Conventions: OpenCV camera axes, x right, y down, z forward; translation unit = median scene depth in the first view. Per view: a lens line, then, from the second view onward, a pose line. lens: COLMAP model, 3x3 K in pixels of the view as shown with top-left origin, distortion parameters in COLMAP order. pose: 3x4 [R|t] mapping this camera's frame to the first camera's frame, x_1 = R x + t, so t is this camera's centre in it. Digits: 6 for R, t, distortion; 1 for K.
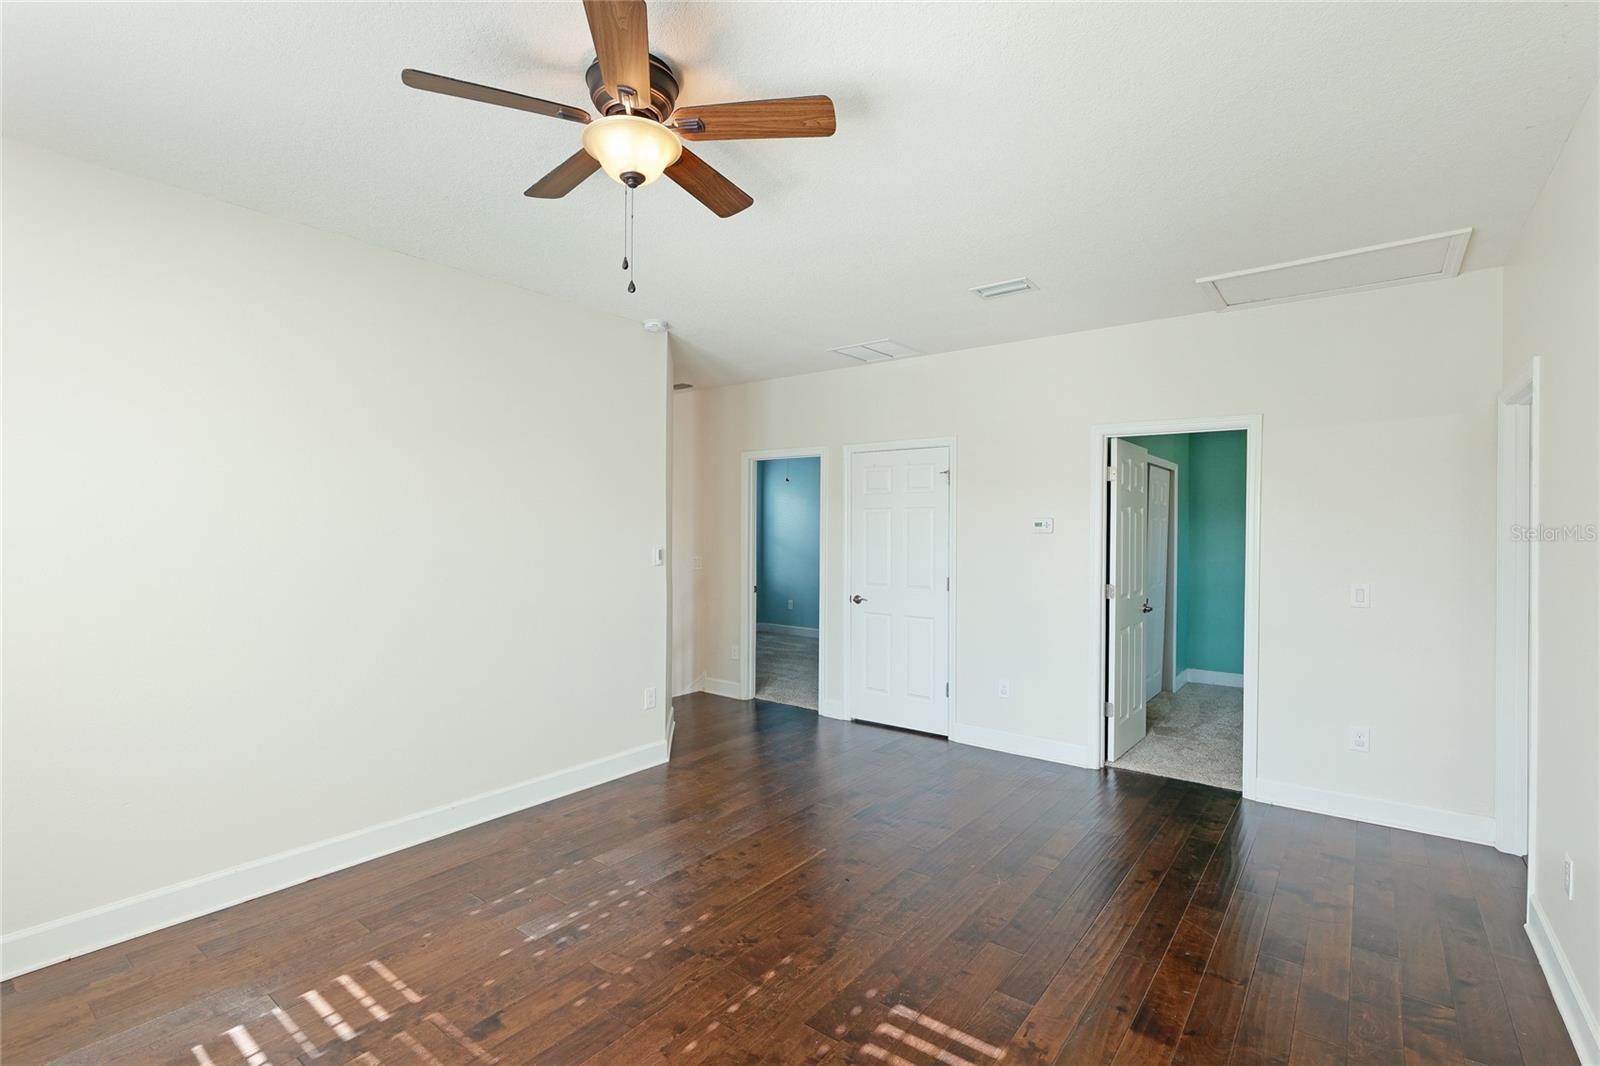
lens RADIAL K [[742.5, 0, 802.4], [0, 742.5, 527.3], [0, 0, 1]] dist [0.001633, 0.000054]
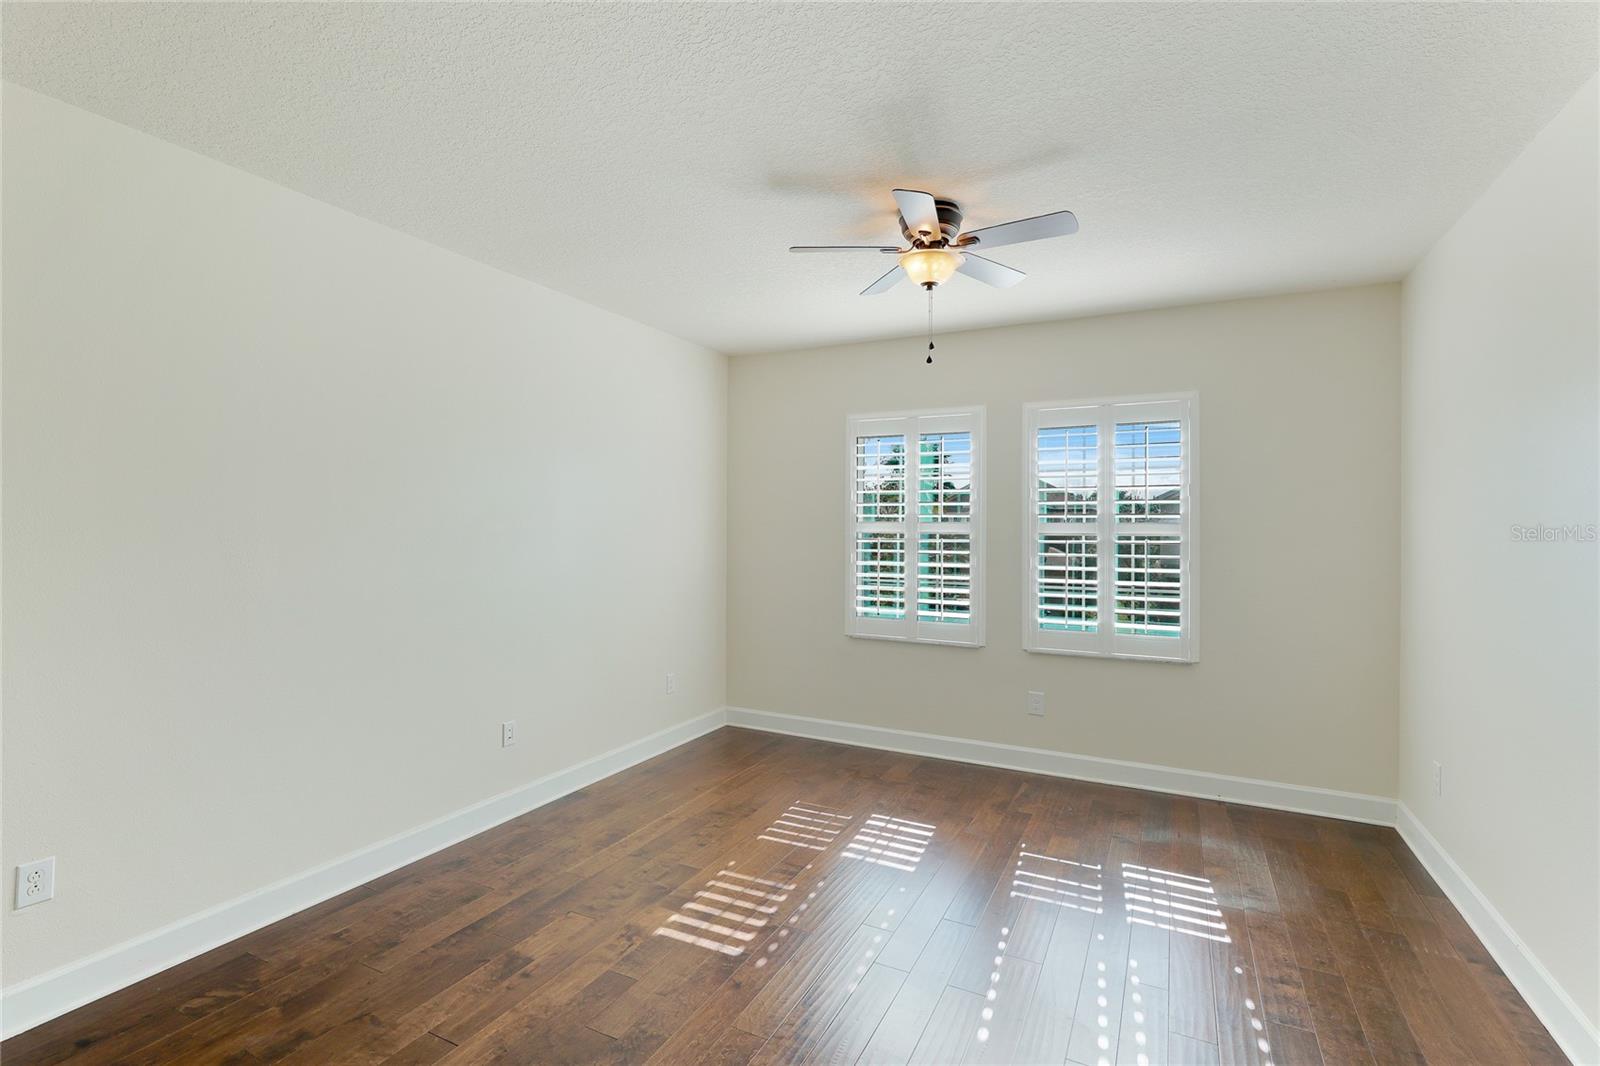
lens RADIAL K [[742.5, 0, 802.4], [0, 742.5, 527.3], [0, 0, 1]] dist [0.001633, 0.000054]
pose [[-0.984145, -0.014711, -0.176754, 0.245390], [-0.012571, 0.999834, -0.013225, 0.018403], [0.176919, -0.010793, -0.984166, 2.193997]]
